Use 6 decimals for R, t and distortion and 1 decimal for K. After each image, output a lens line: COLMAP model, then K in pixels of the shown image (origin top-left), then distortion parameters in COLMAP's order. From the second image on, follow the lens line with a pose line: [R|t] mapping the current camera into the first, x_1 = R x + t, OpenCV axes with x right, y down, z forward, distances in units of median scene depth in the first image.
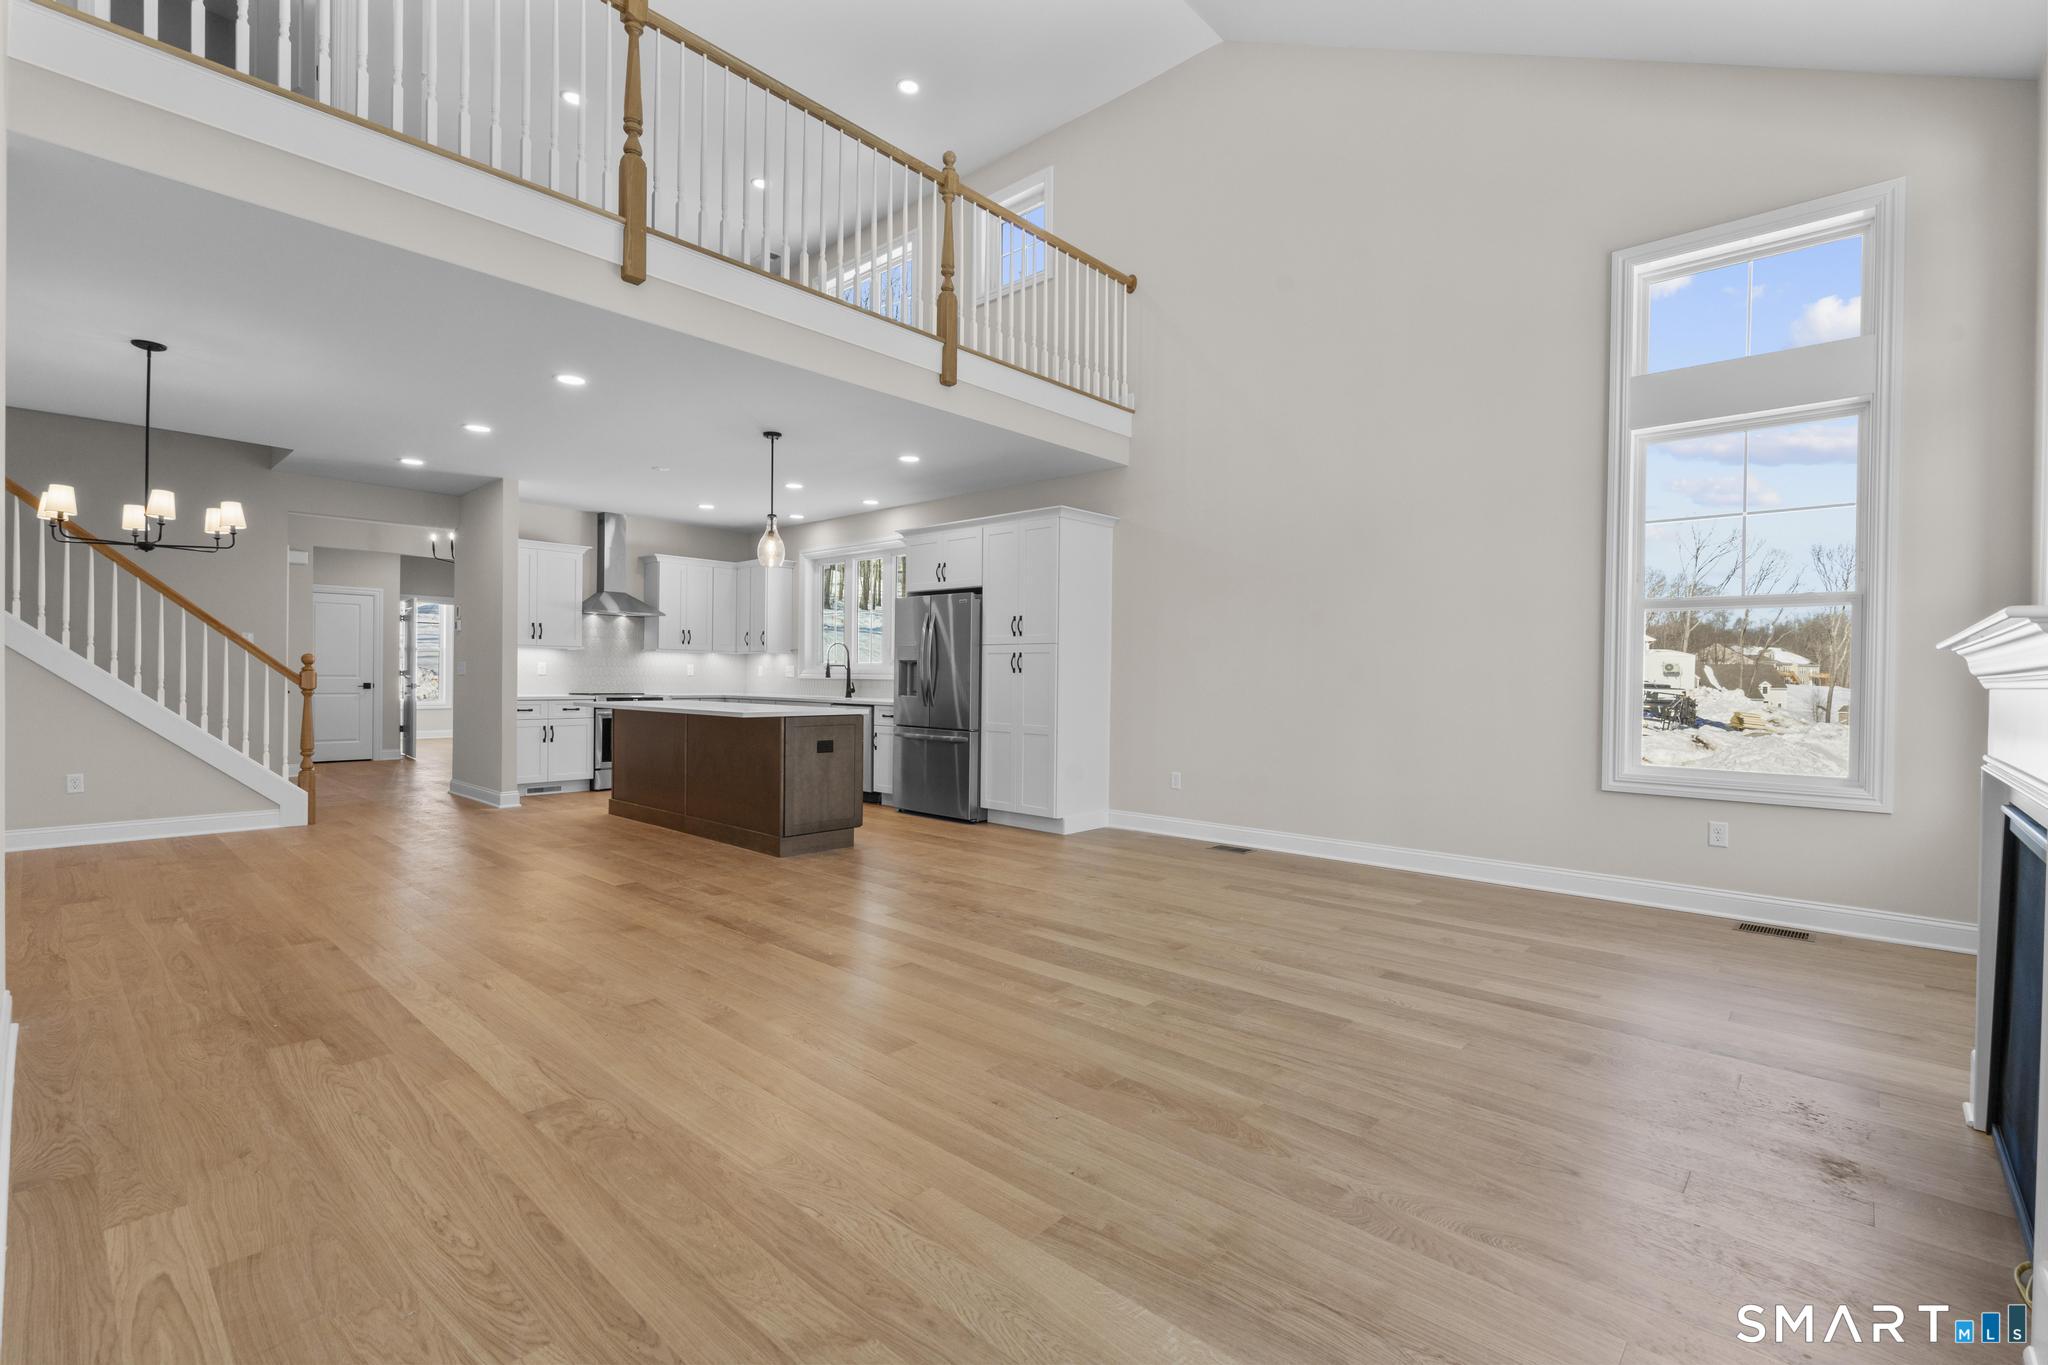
lens RADIAL K [[914.3, 0, 1016.9], [0, 914.3, 683.4], [0, 0, 1]] dist [-0.002835, -0.000030]
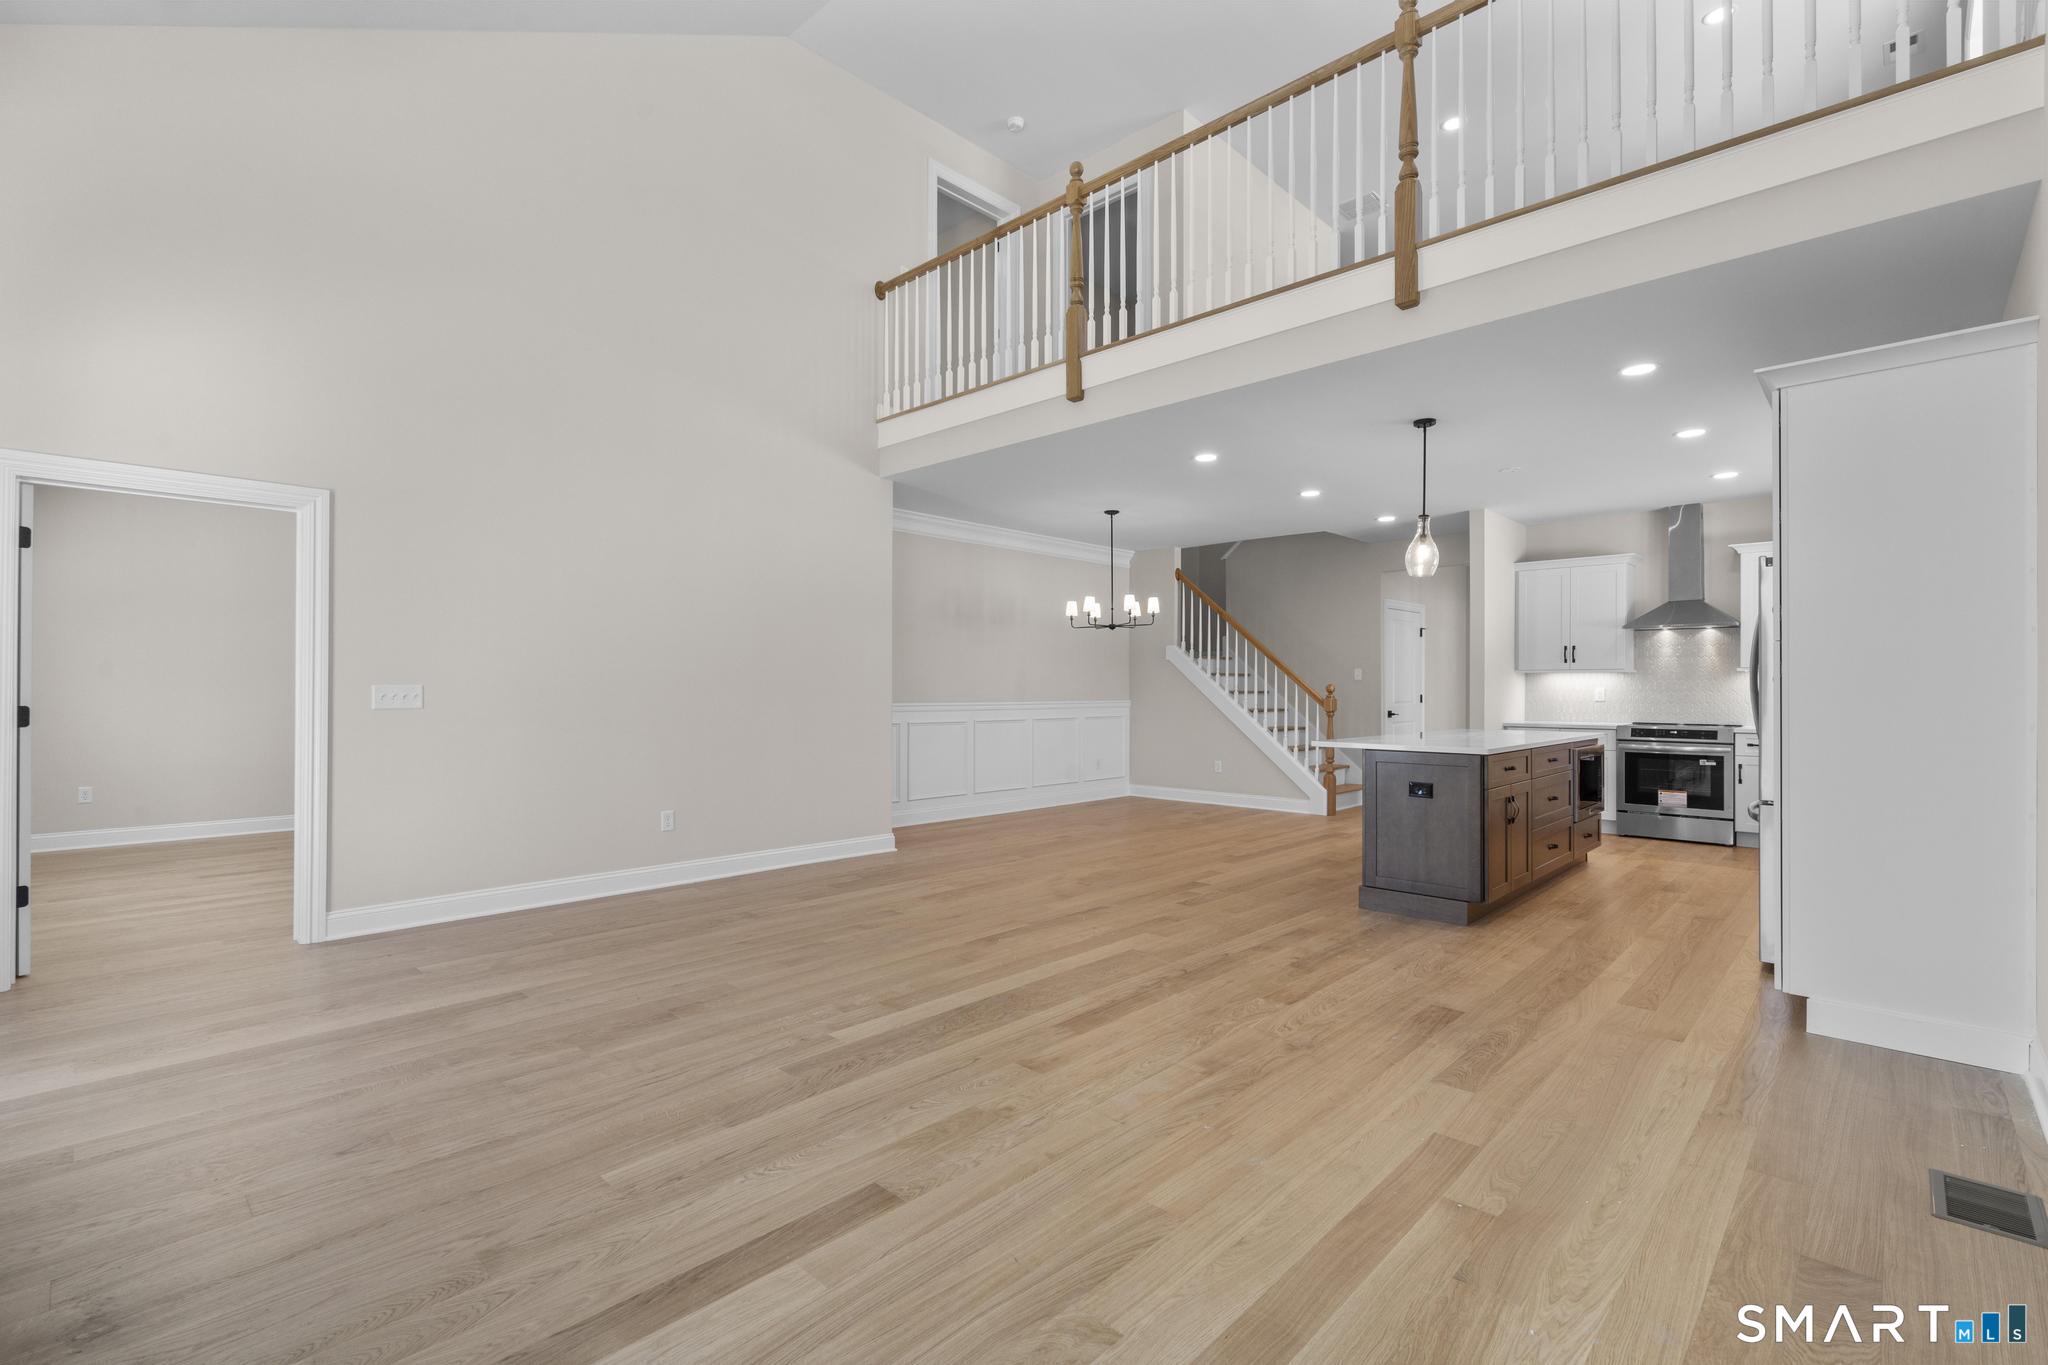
lens RADIAL K [[915.6, 0, 1021.4], [0, 915.6, 687.9], [0, 0, 1]] dist [-0.004220, 0.000554]
pose [[-0.018885, -0.012222, -0.999747, 0.540881], [-0.010636, 0.999871, -0.012023, -0.007349], [0.999765, 0.010406, -0.019012, 0.582593]]
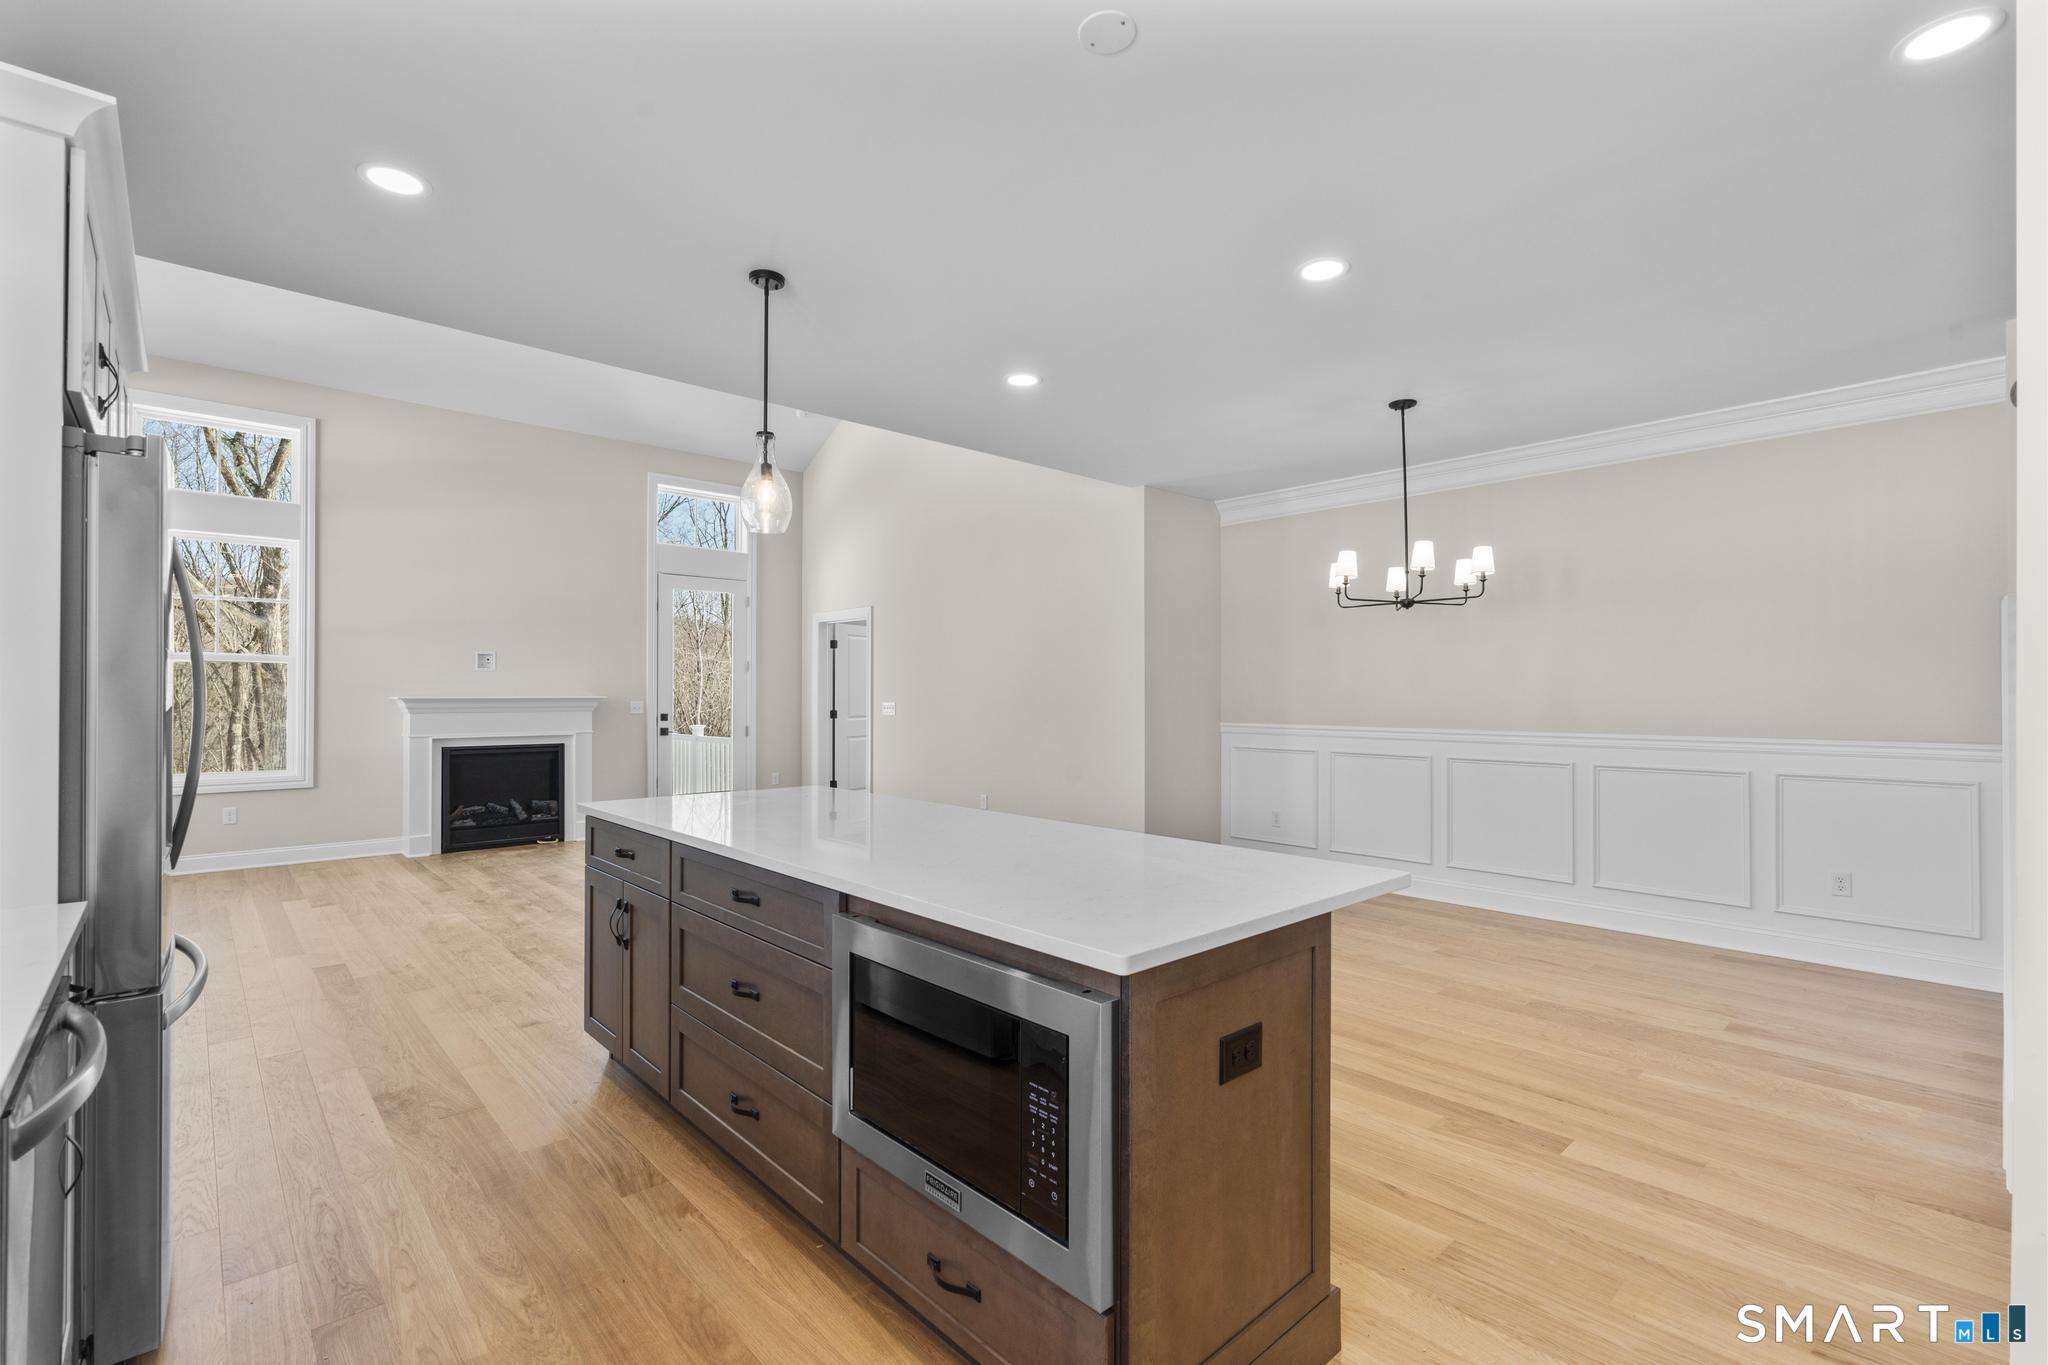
lens RADIAL K [[915.6, 0, 1021.4], [0, 915.6, 687.9], [0, 0, 1]] dist [-0.004220, 0.000554]
pose [[-0.996612, -0.011804, 0.081389, -0.417203], [-0.011612, 0.999929, 0.002830, -0.037990], [-0.081417, 0.001875, -0.996678, 1.375022]]
